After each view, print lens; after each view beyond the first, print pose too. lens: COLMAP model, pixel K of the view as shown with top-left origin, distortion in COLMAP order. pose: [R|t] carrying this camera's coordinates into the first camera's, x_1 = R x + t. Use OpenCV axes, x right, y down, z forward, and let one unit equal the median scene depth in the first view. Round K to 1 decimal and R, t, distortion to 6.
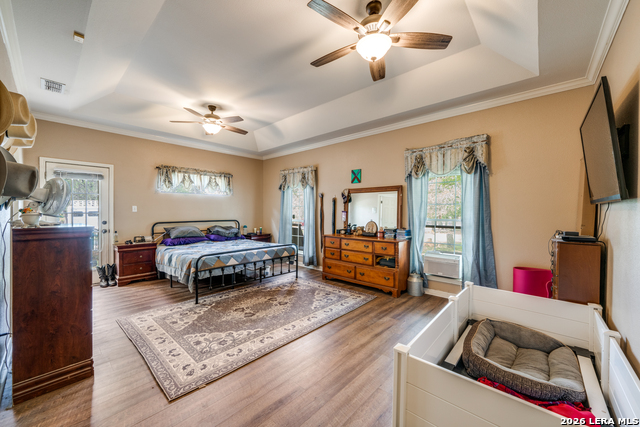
lens RADIAL K [[245.0, 0, 320.0], [0, 245.0, 213.5], [0, 0, 1]] dist [-0.001639, 0.000039]
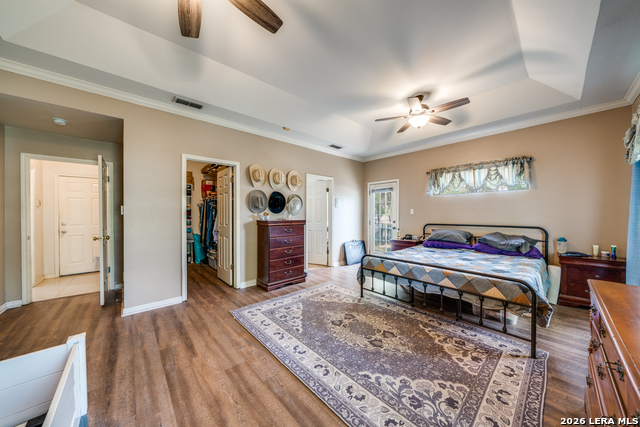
lens RADIAL K [[216.6, 0, 318.6], [0, 216.6, 214.0], [0, 0, 1]] dist [-0.007049, -0.000021]
pose [[-0.103761, -0.001534, -0.994601, 0.433146], [-0.006030, 0.999981, -0.000913, -0.003932], [0.994584, 0.005903, -0.103768, 0.799311]]
